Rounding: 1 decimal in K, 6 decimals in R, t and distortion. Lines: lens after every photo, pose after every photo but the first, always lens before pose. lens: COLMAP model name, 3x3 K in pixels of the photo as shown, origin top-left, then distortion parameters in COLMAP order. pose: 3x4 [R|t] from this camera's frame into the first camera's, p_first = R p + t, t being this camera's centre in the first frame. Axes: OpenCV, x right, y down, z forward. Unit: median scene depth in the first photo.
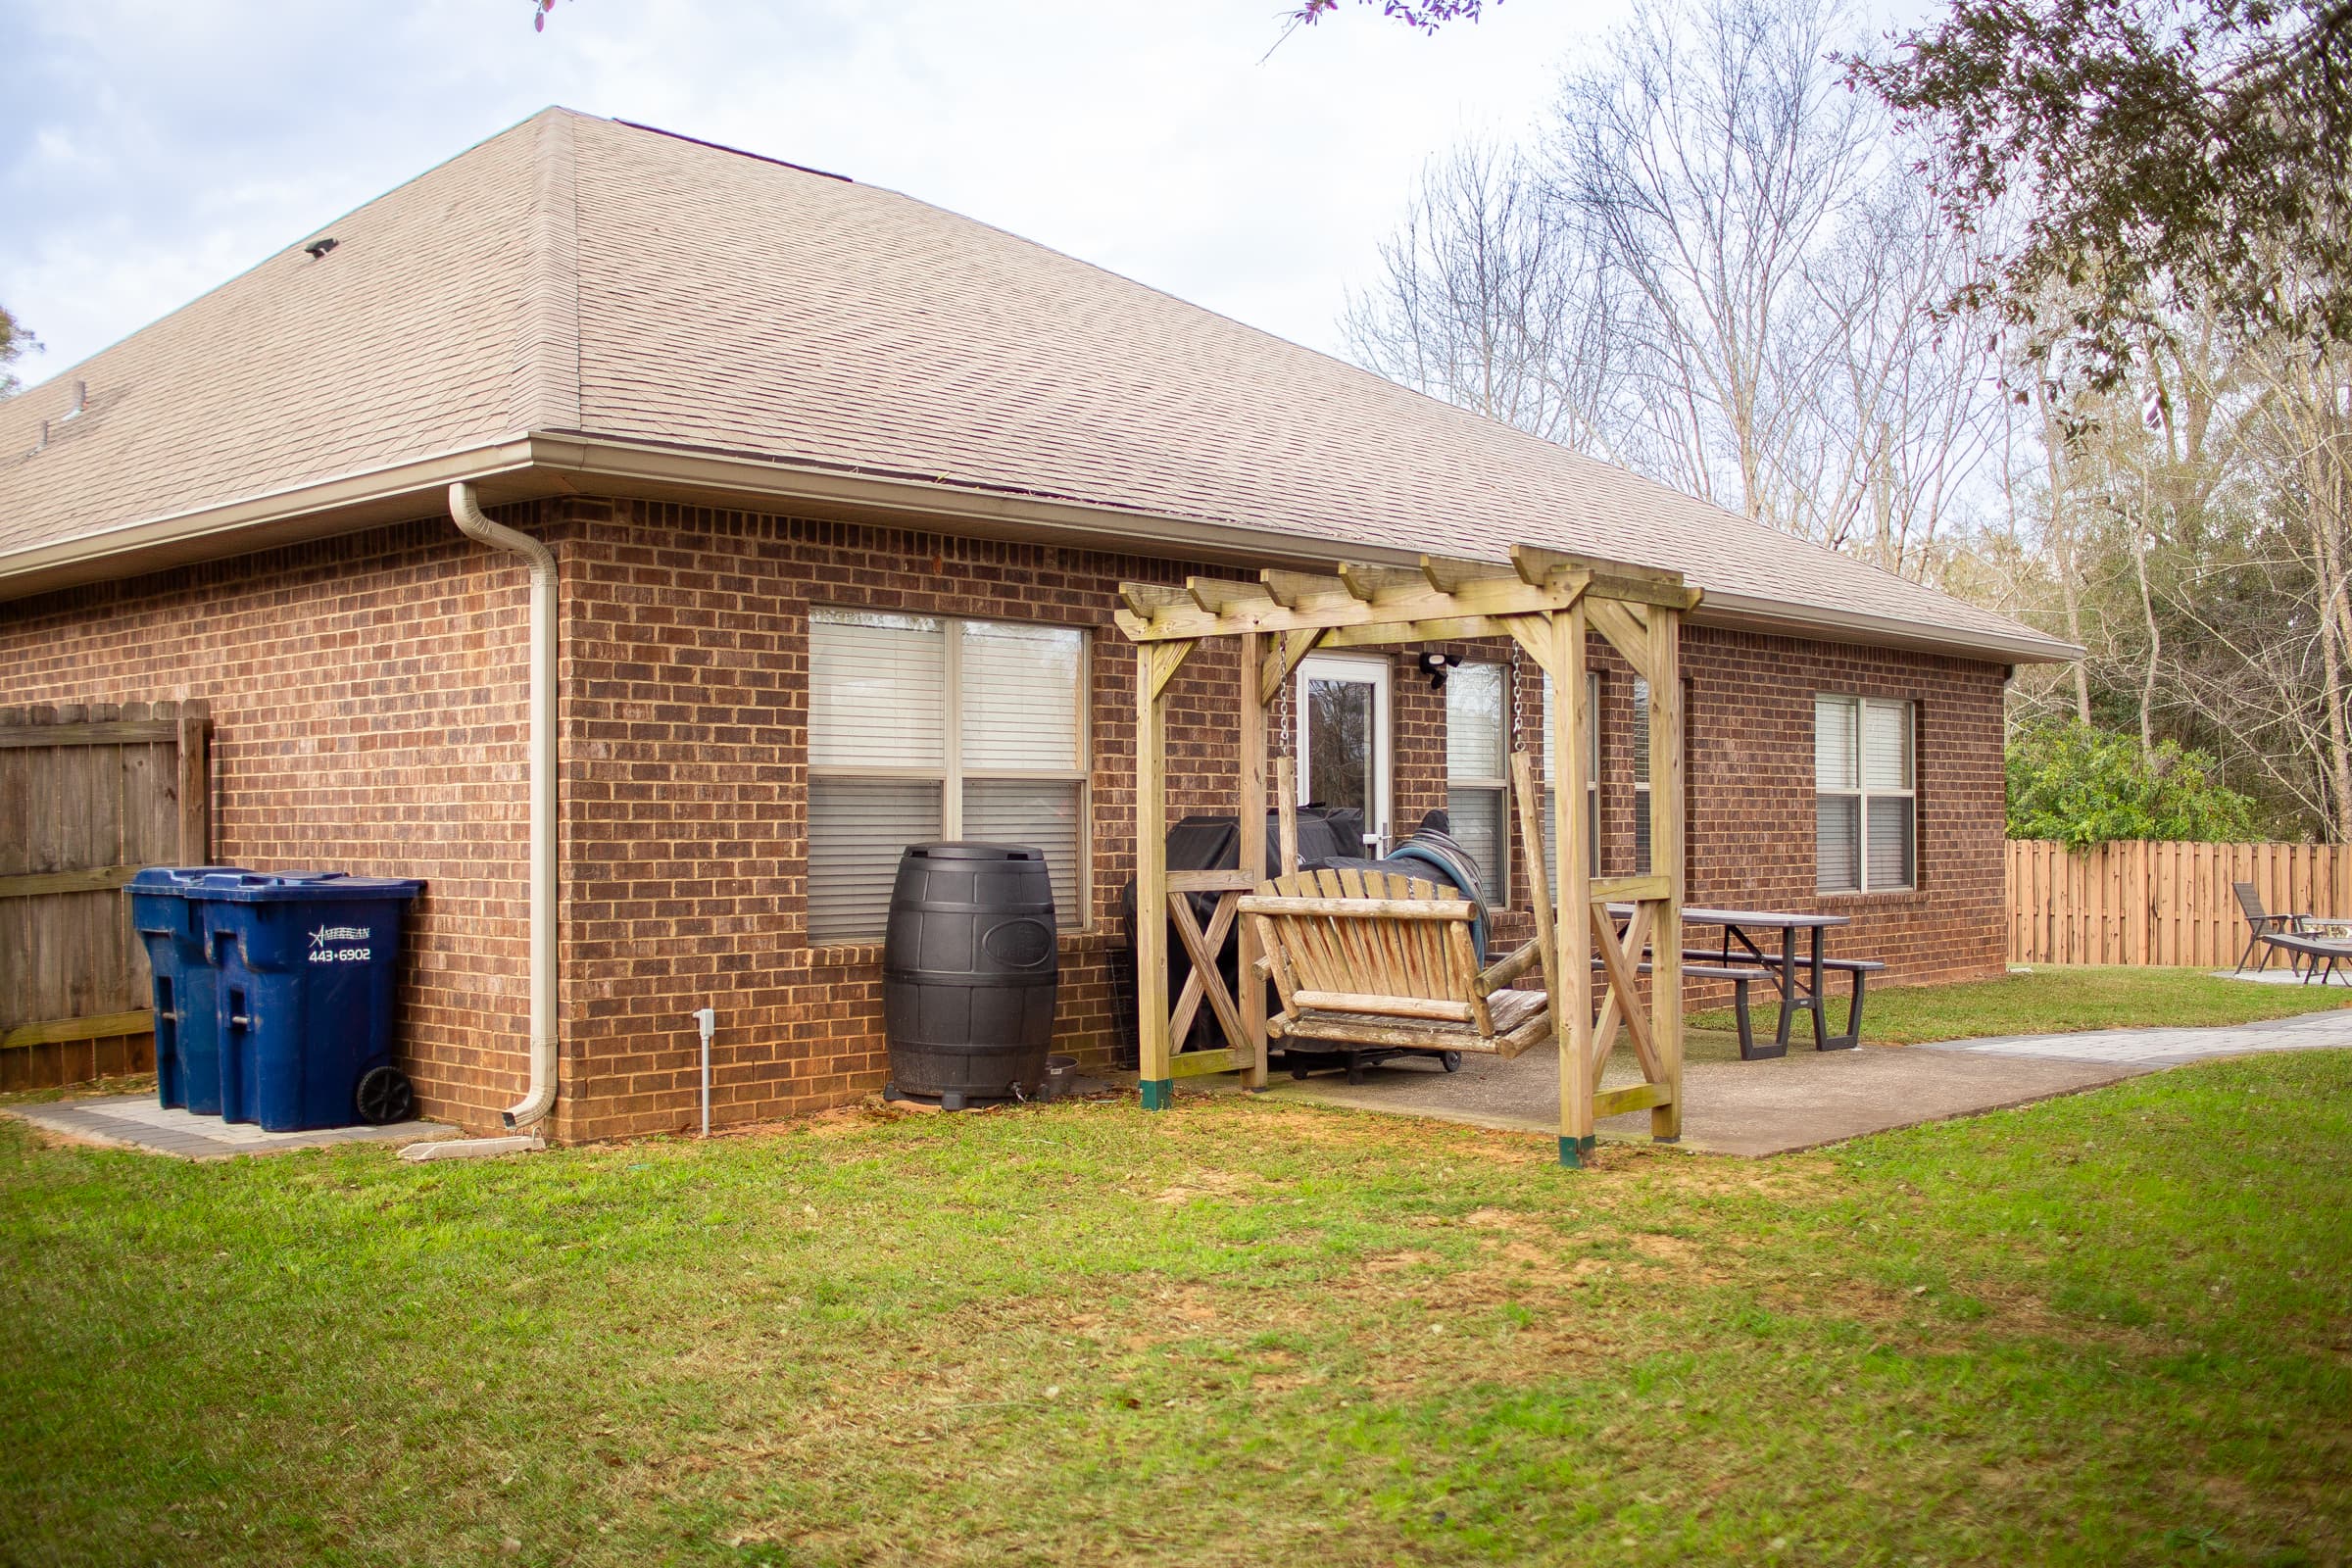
lens RADIAL K [[2275.1, 0, 1175.5], [0, 2275.1, 791.7], [0, 0, 1]] dist [-0.033618, 0.000000]
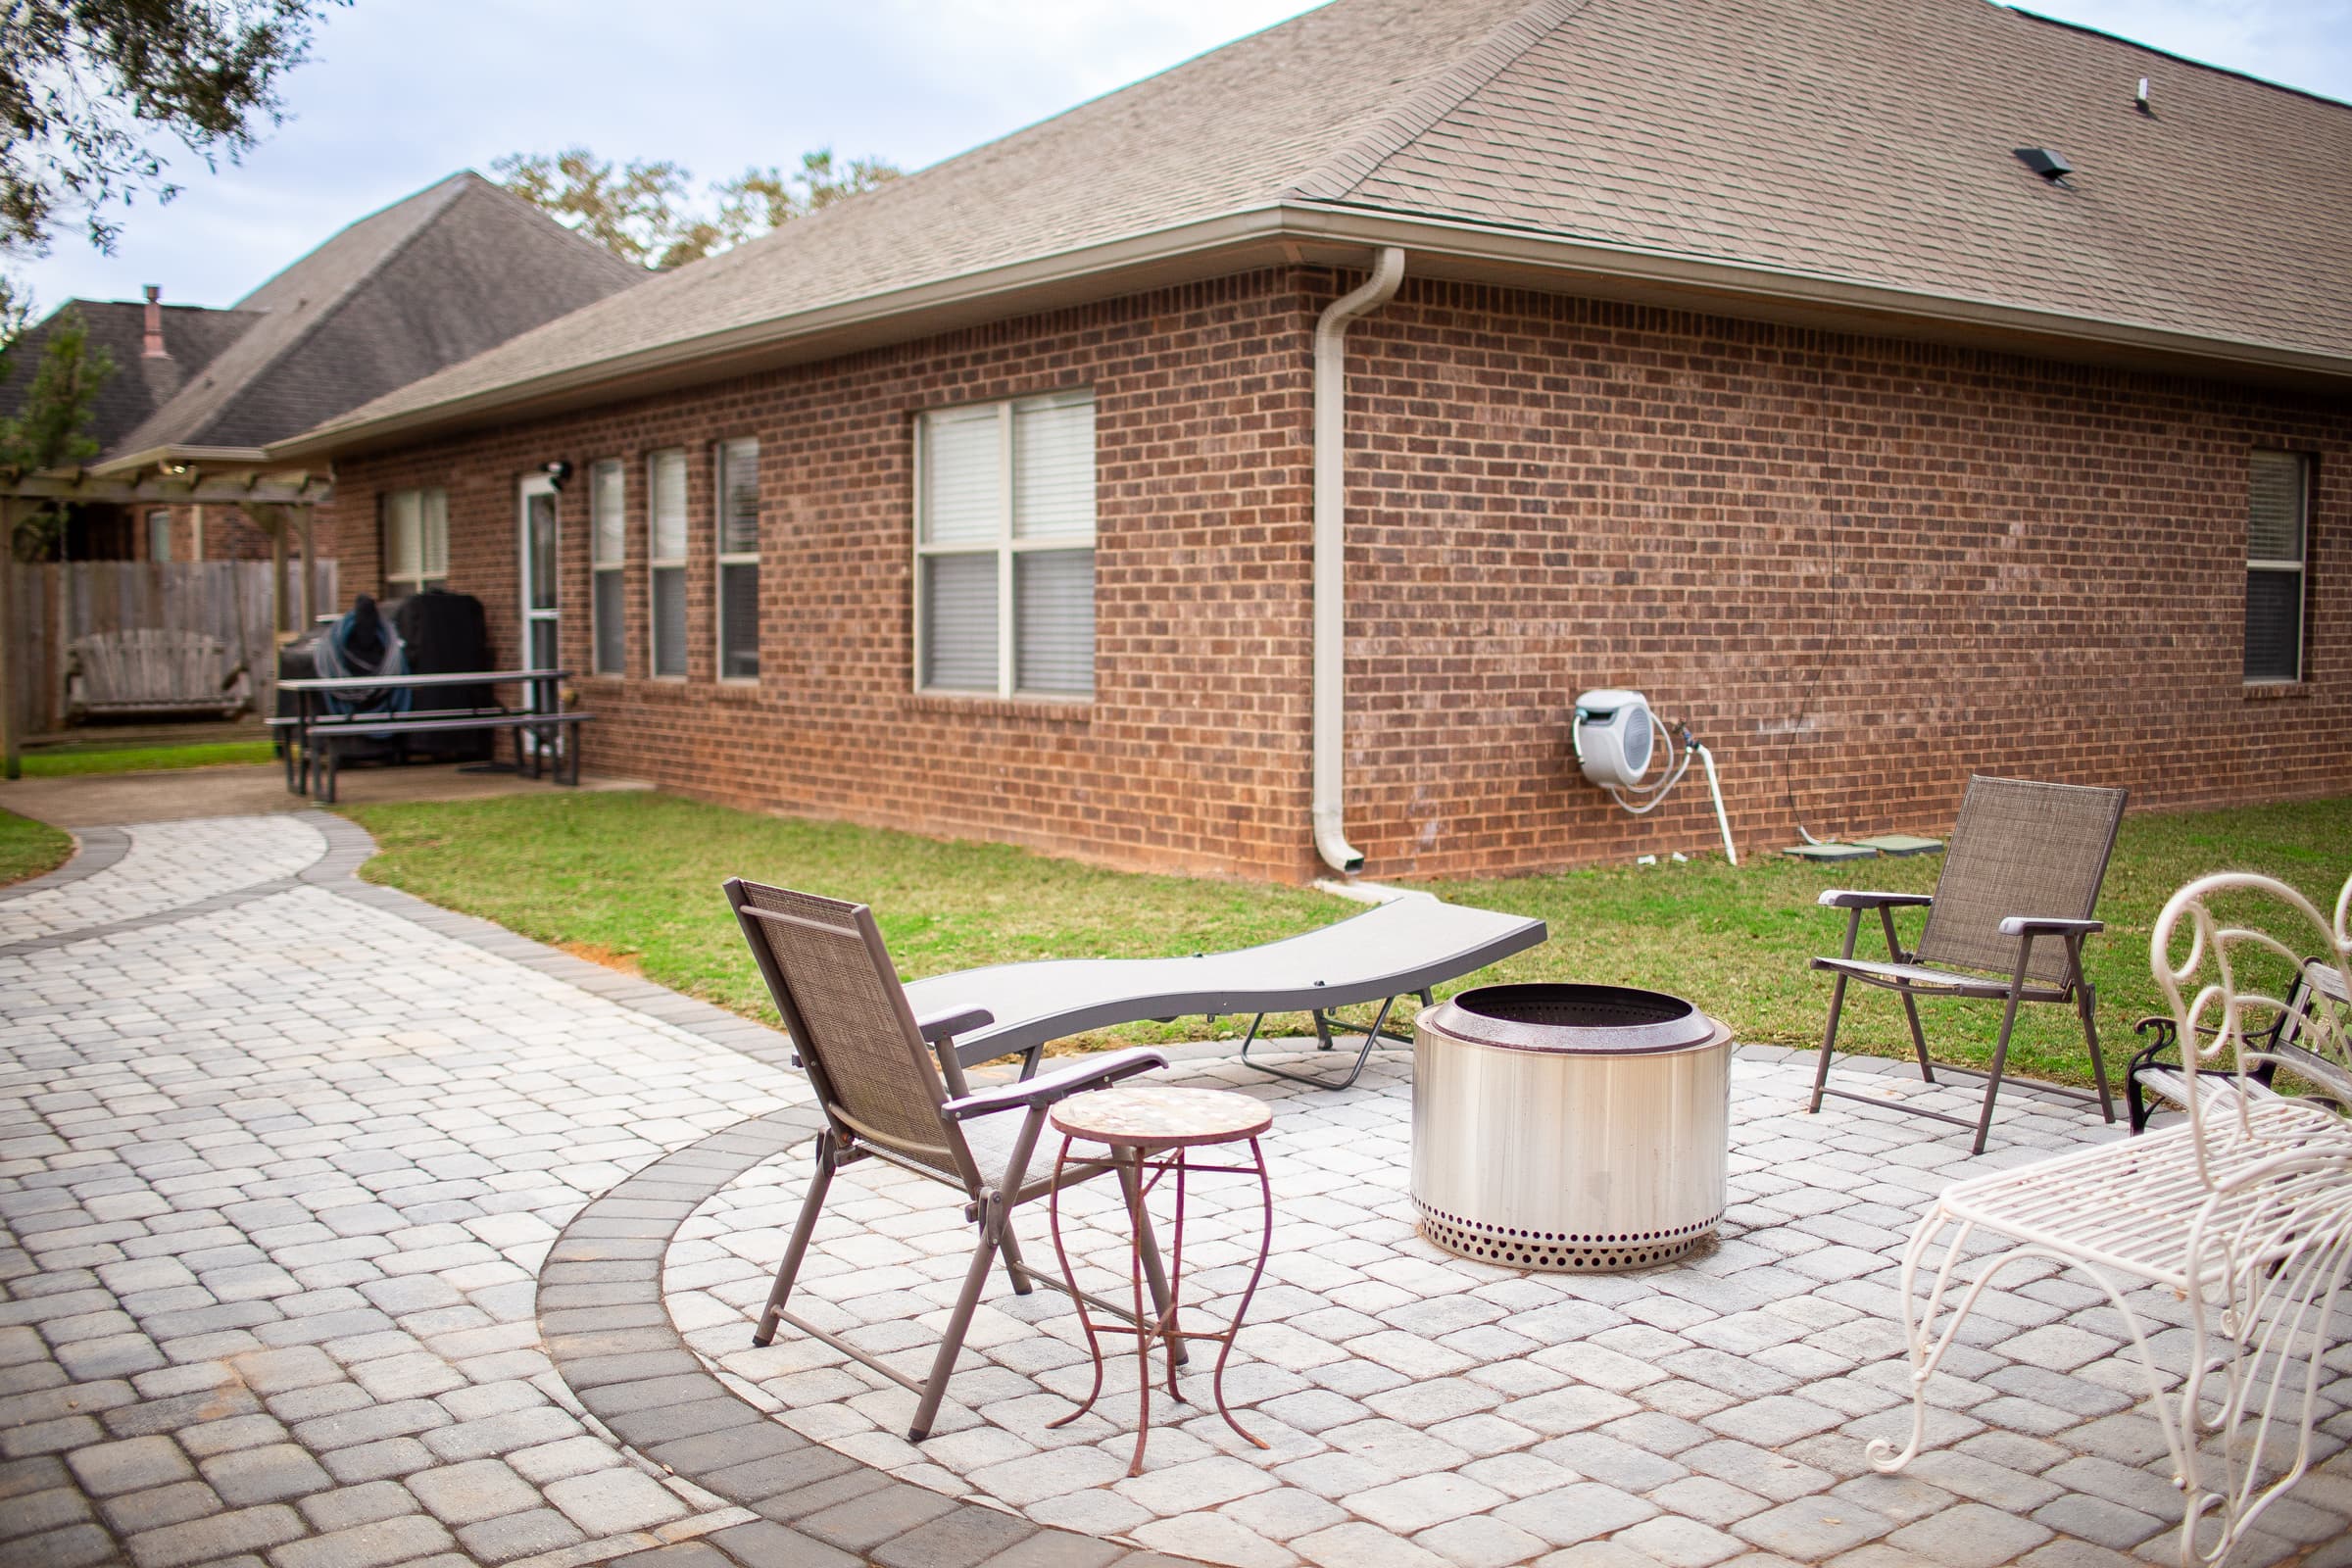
lens RADIAL K [[2275.1, 0, 1191.5], [0, 2275.1, 785.3], [0, 0, 1]] dist [-0.033618, 0.000000]
pose [[-0.182264, 0.072530, -0.980571, 1.018064], [0.015649, 0.997363, 0.070863, 0.025449], [0.983125, -0.002429, -0.182919, 1.259626]]
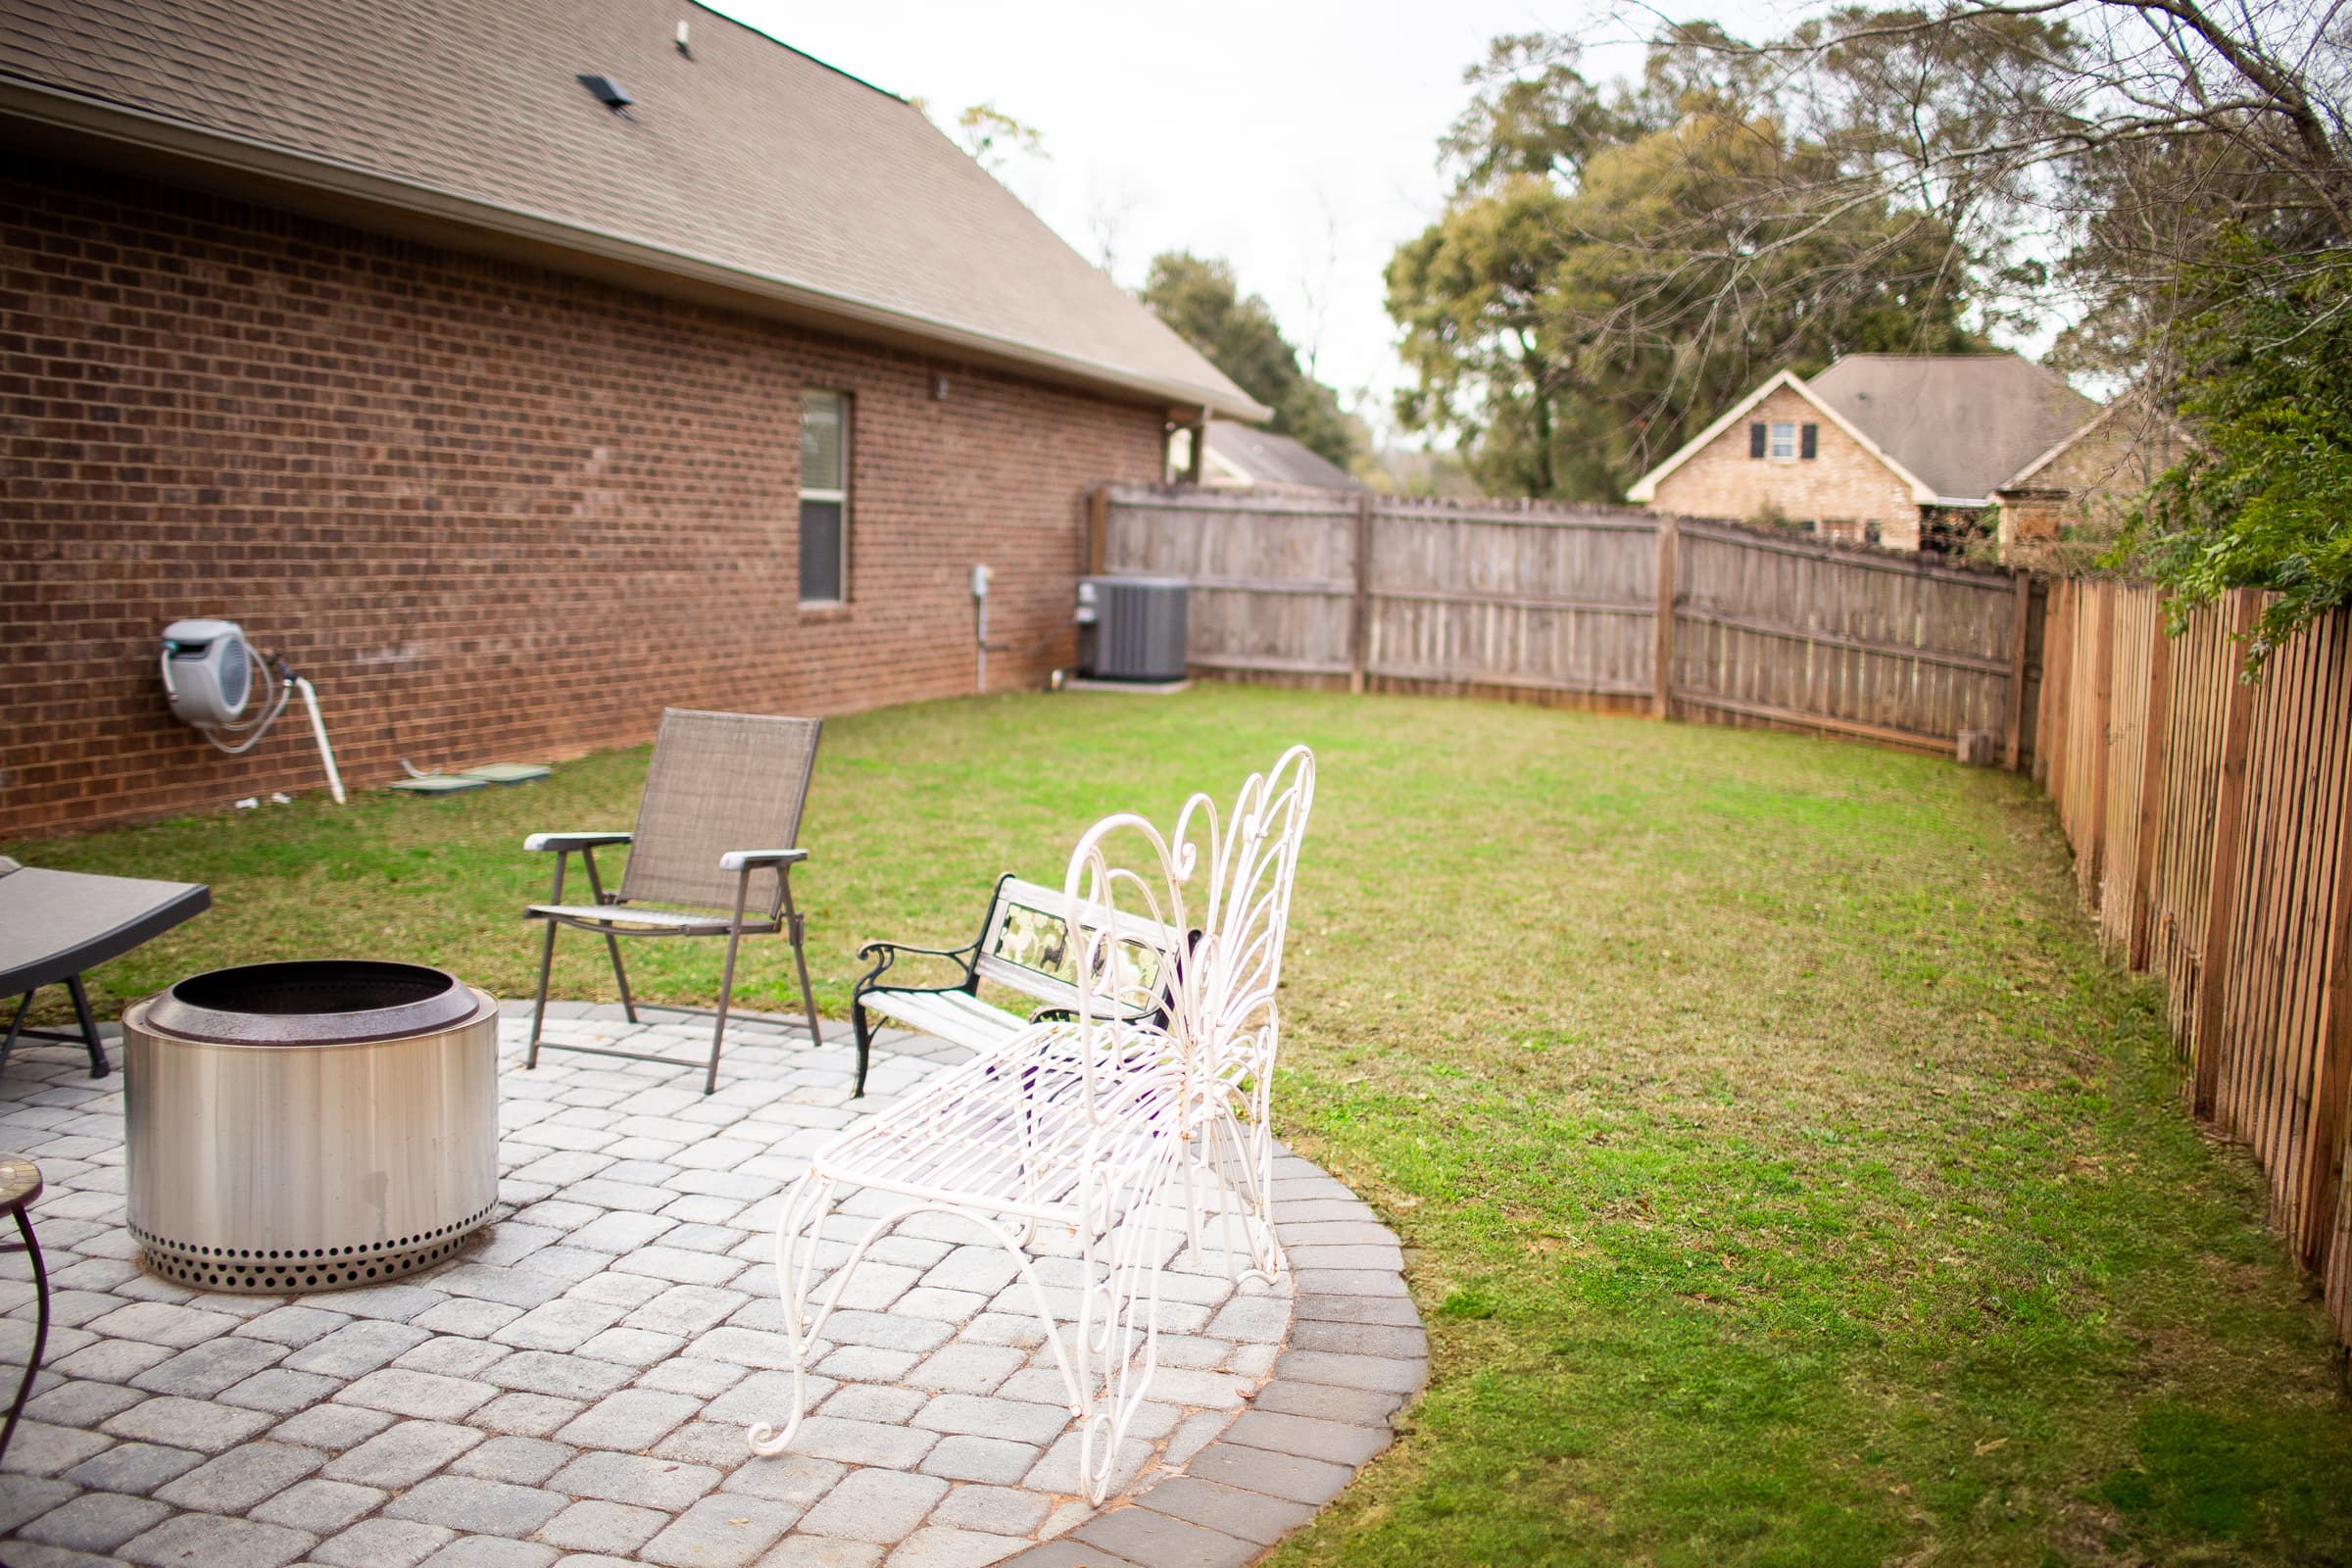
lens RADIAL K [[2275.1, 0, 1163.8], [0, 2275.1, 783.0], [0, 0, 1]] dist [-0.033618, 0.000000]
pose [[0.421782, 0.099855, -0.901182, 1.007854], [-0.001081, 0.993972, 0.109631, 0.024579], [0.906696, -0.045266, 0.419348, 1.248323]]
